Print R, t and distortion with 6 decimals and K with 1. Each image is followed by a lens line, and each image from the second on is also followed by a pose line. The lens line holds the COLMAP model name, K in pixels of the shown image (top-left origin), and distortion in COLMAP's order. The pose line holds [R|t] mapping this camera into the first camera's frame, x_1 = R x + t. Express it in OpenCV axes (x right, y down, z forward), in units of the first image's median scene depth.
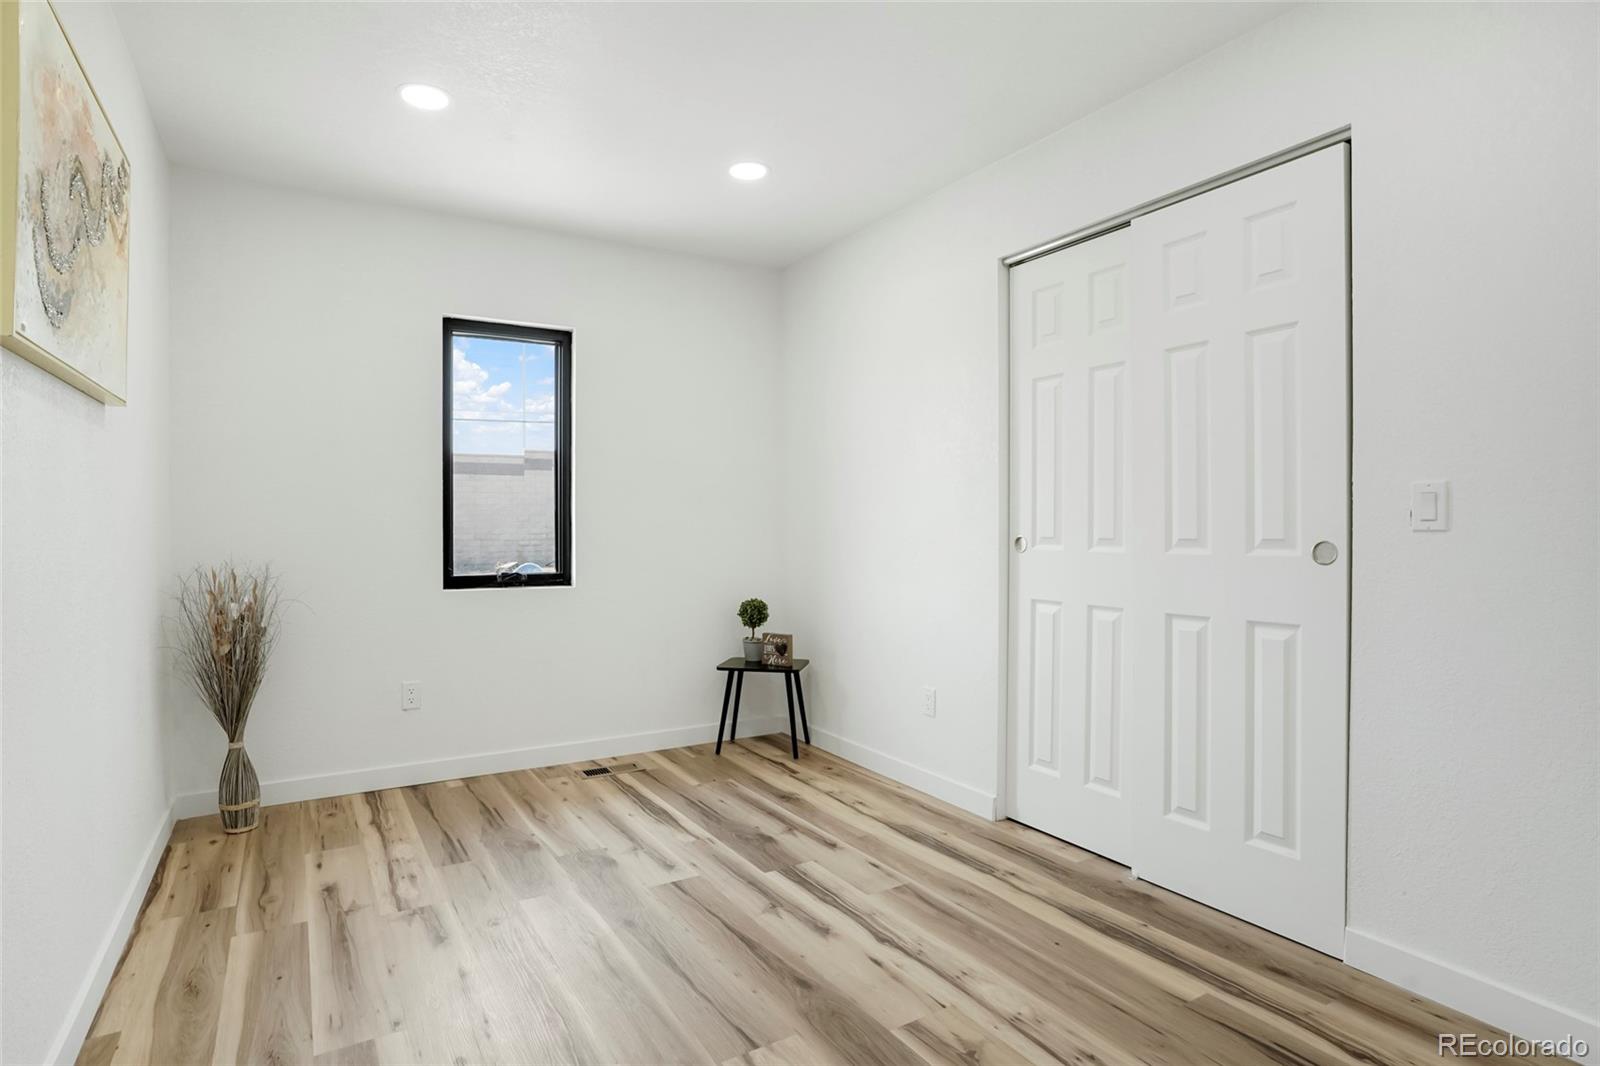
lens RADIAL K [[853.8, 0, 812.8], [0, 853.8, 529.2], [0, 0, 1]] dist [-0.018050, 0.010621]
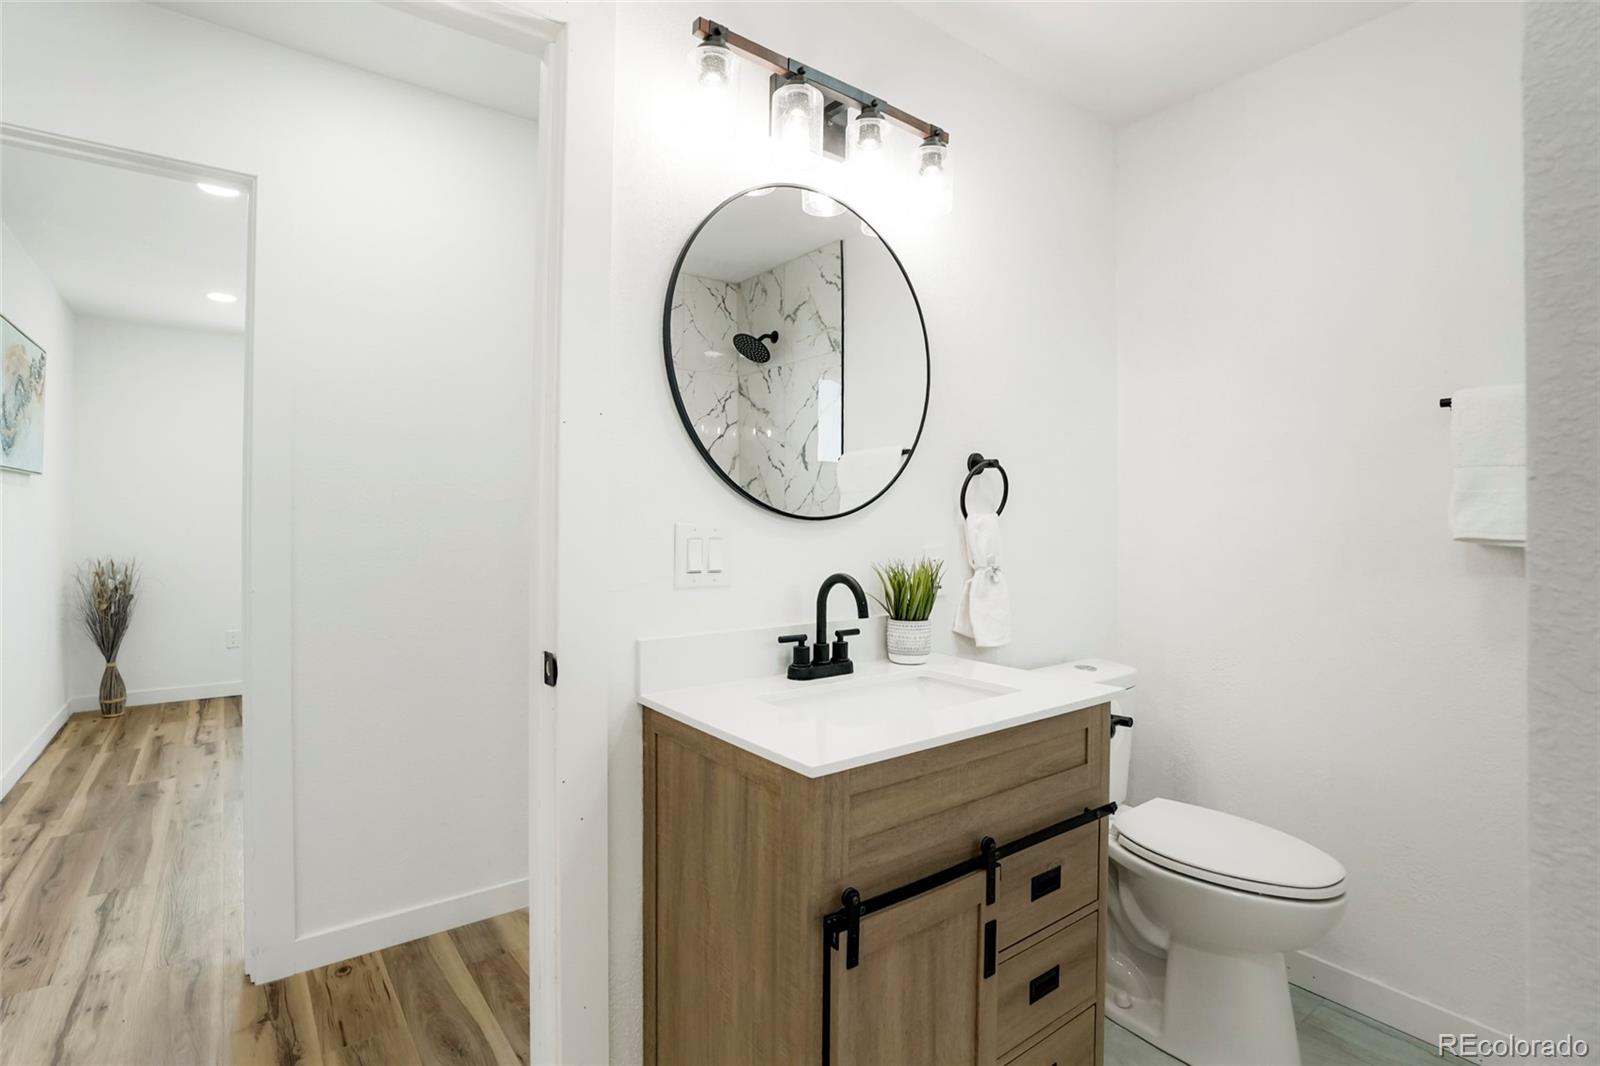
lens RADIAL K [[756.4, 0, 787.2], [0, 756.4, 521.8], [0, 0, 1]] dist [-0.016838, -0.000023]
pose [[0.995150, 0.012858, 0.097525, 0.497328], [-0.012017, 0.999885, -0.009204, -0.028331], [-0.097633, 0.007987, 0.995190, -0.590612]]
